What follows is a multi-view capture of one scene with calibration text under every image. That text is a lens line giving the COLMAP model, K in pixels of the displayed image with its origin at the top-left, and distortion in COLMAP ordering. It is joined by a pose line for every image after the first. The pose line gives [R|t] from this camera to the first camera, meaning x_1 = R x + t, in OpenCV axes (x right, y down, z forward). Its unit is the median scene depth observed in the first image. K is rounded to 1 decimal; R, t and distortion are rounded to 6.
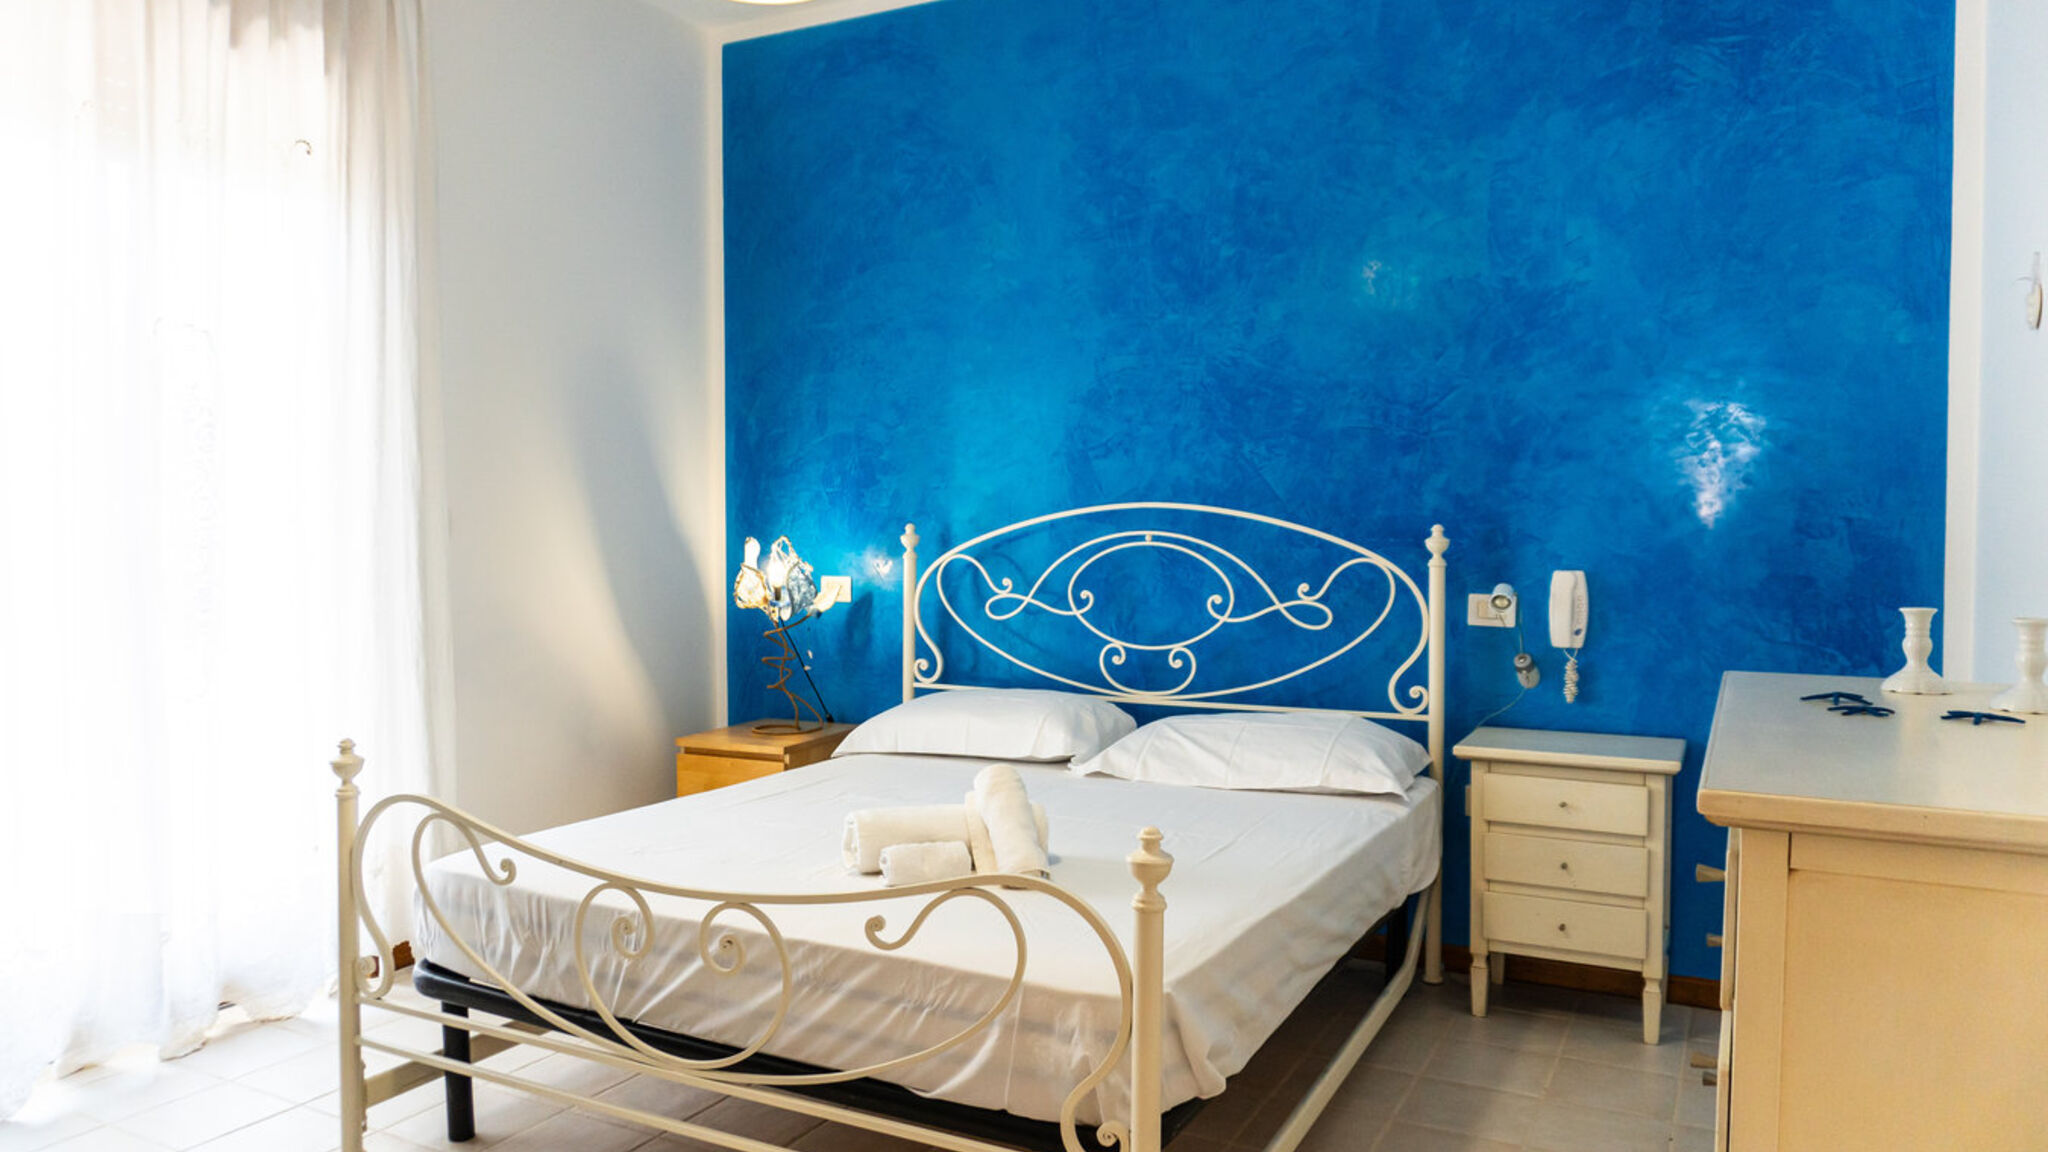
lens RADIAL K [[1367.6, 0, 1015.4], [0, 1367.6, 565.3], [0, 0, 1]] dist [-0.019853, -0.001745]
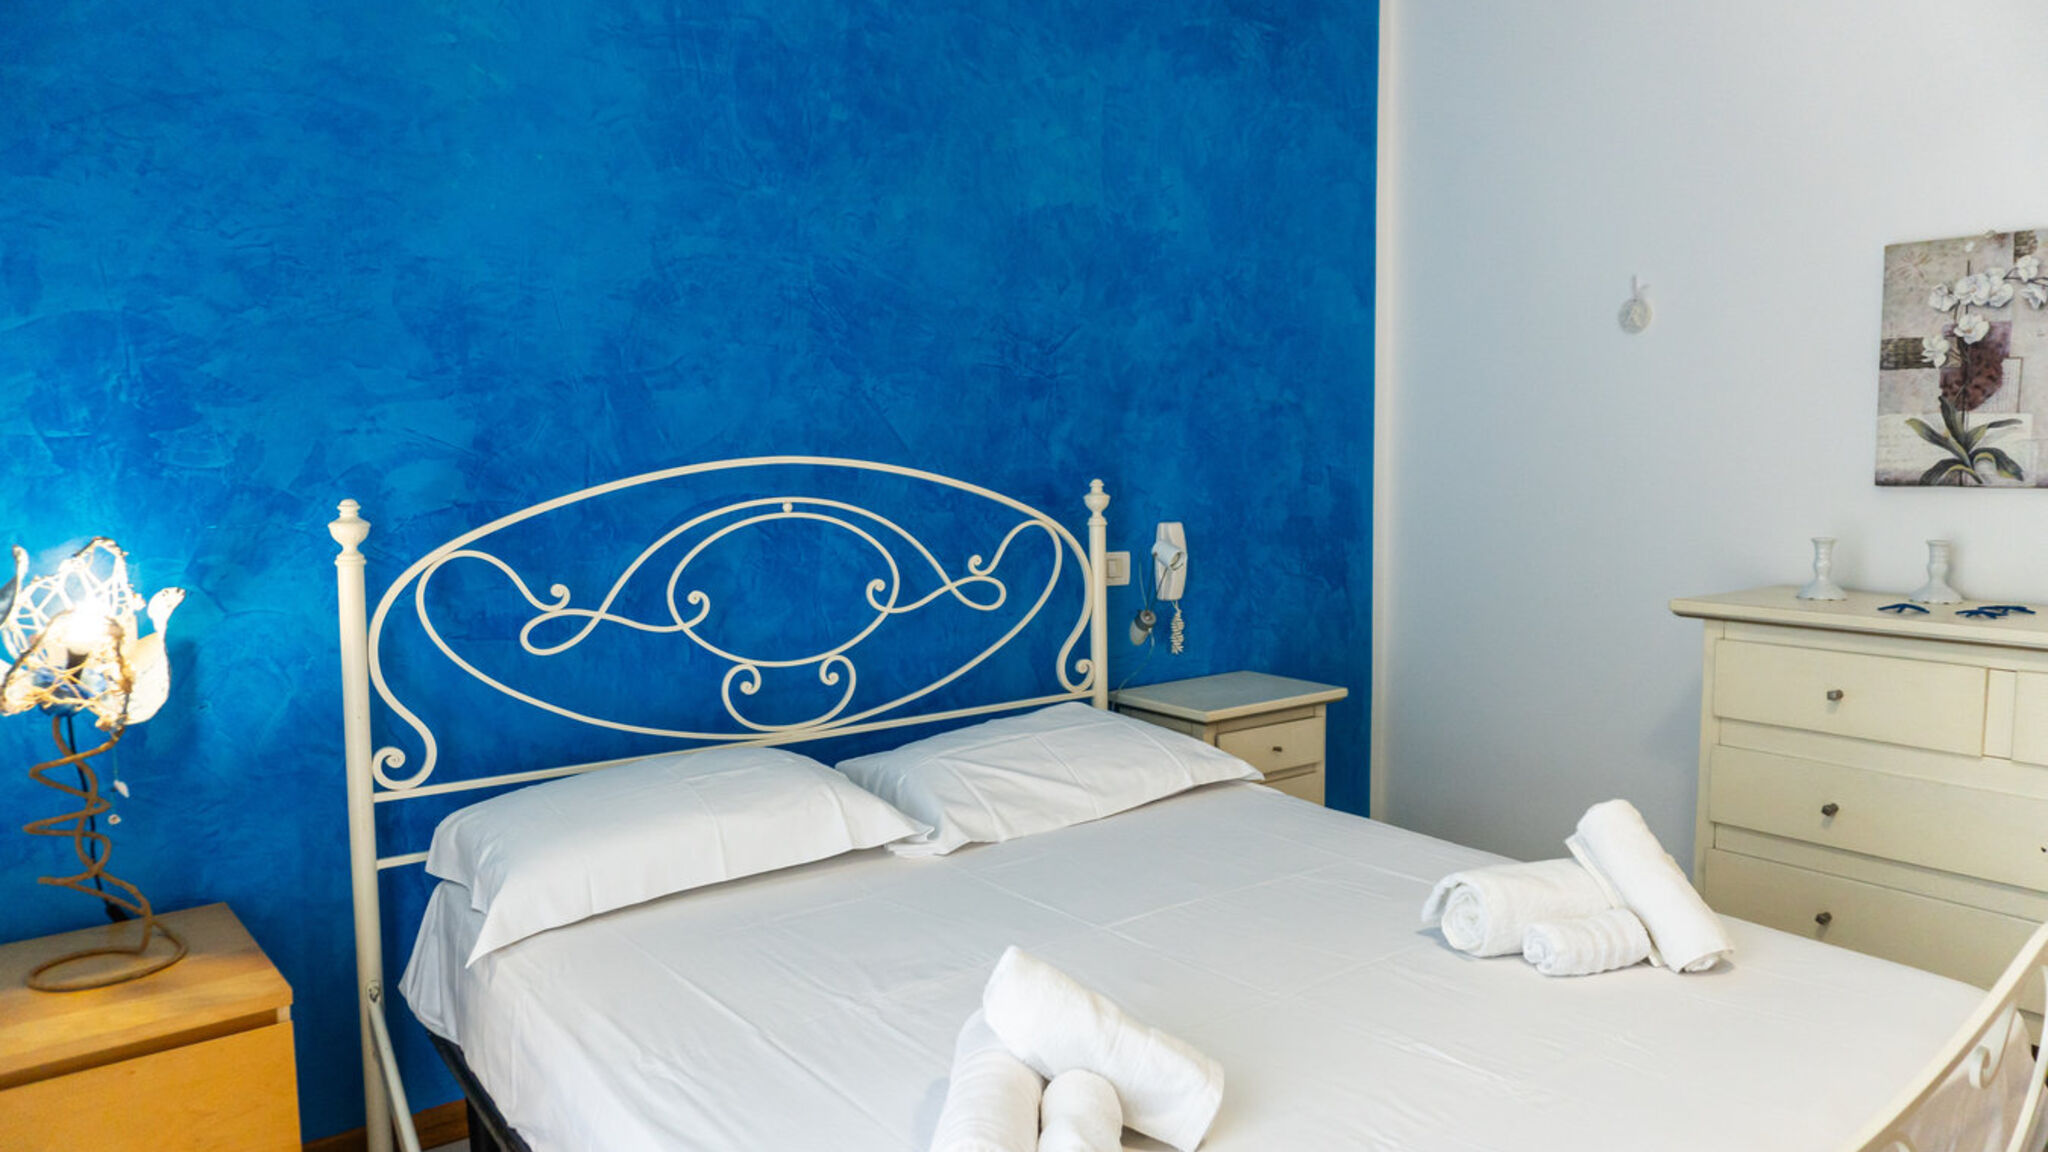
lens RADIAL K [[1367.6, 0, 1014.4], [0, 1367.6, 568.9], [0, 0, 1]] dist [-0.019853, -0.001745]
pose [[0.427950, -0.084771, 0.899818, -0.497665], [0.036434, 0.996400, 0.076542, -0.039021], [-0.903068, 0.000028, 0.429499, 0.611319]]
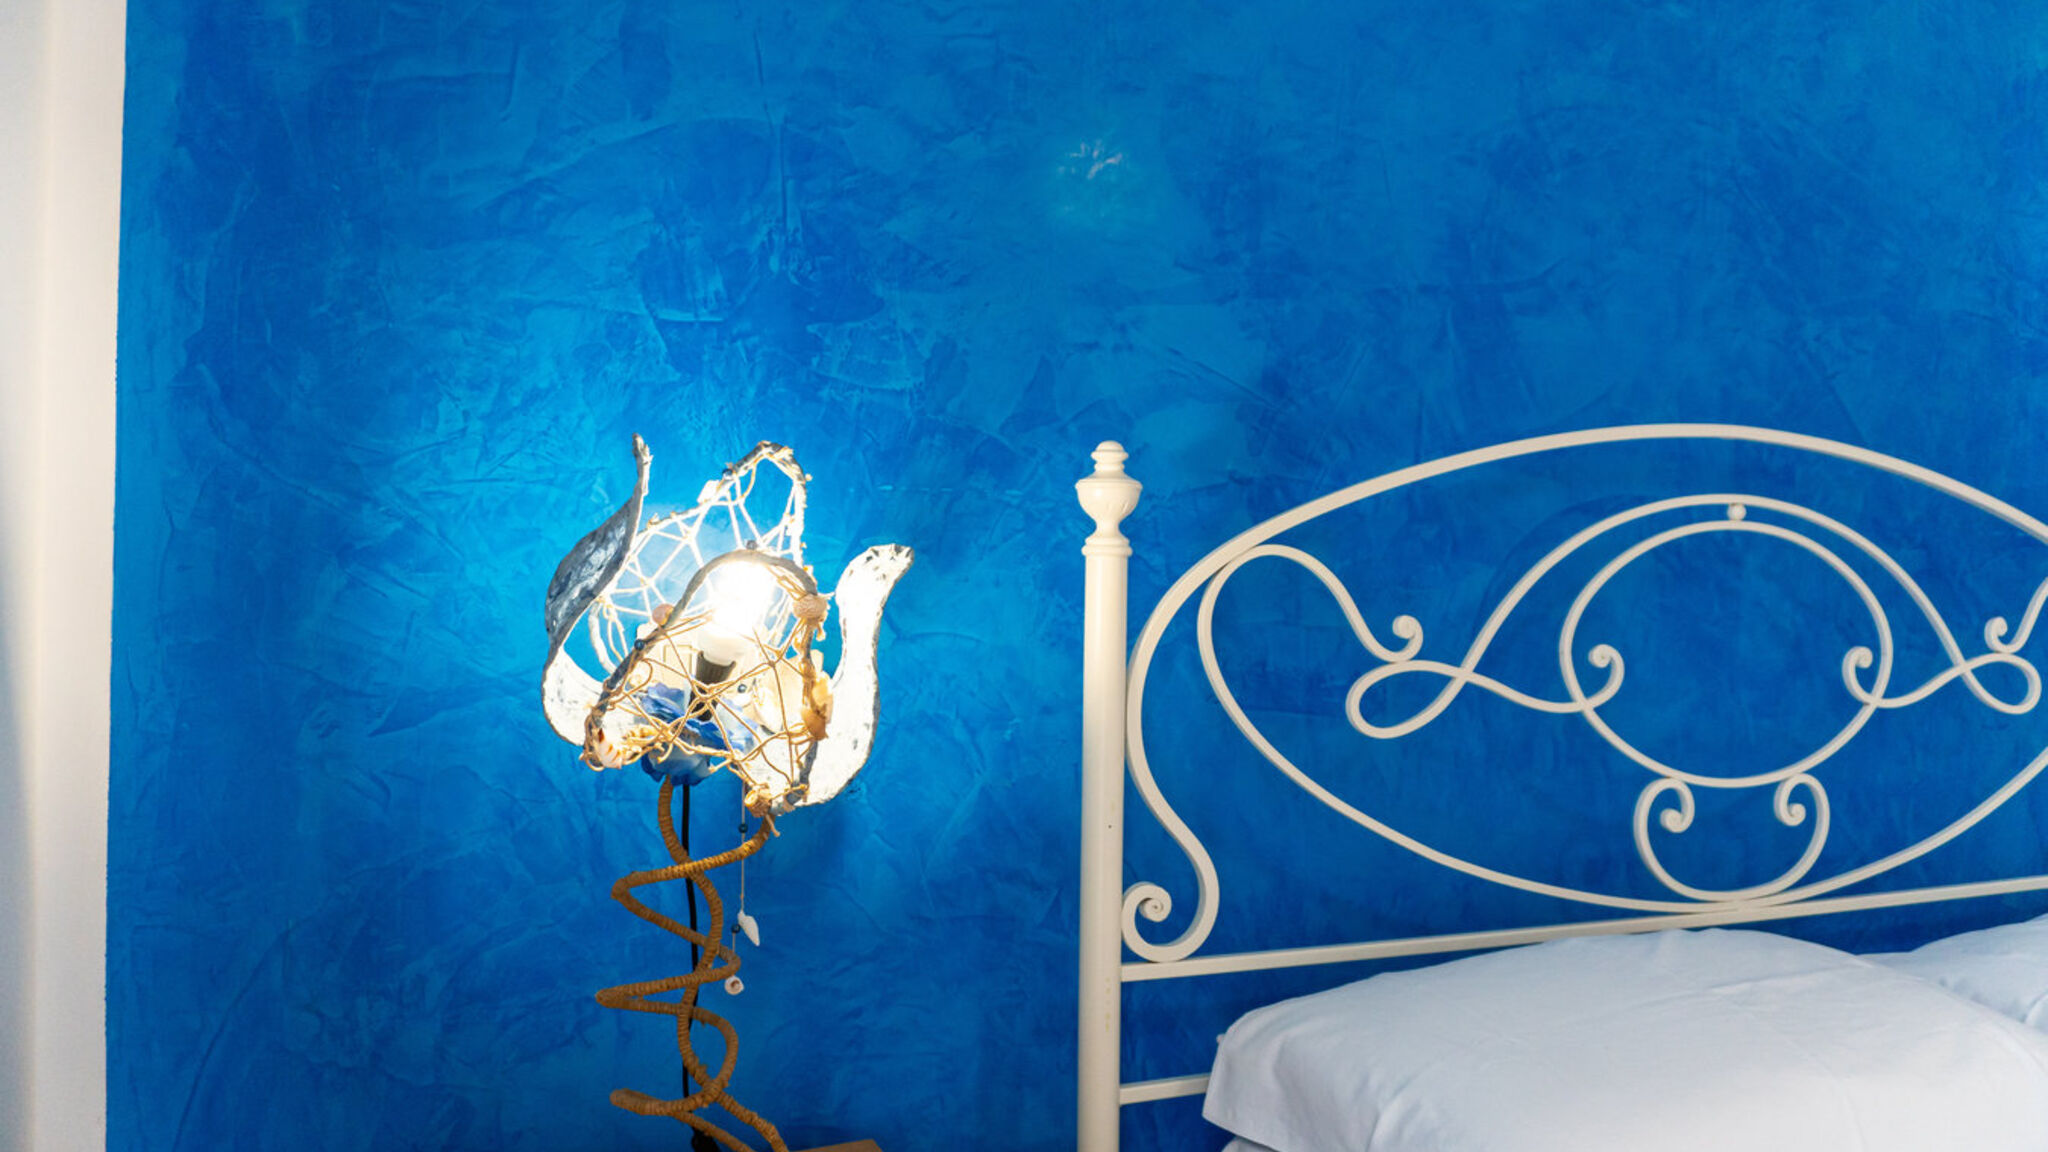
lens RADIAL K [[1367.6, 0, 1016.7], [0, 1367.6, 575.6], [0, 0, 1]] dist [-0.019853, -0.001745]
pose [[0.656202, 0.019686, 0.754328, -0.359828], [0.013134, 0.999210, -0.037502, 0.011573], [-0.754471, 0.034516, 0.655425, 0.921051]]
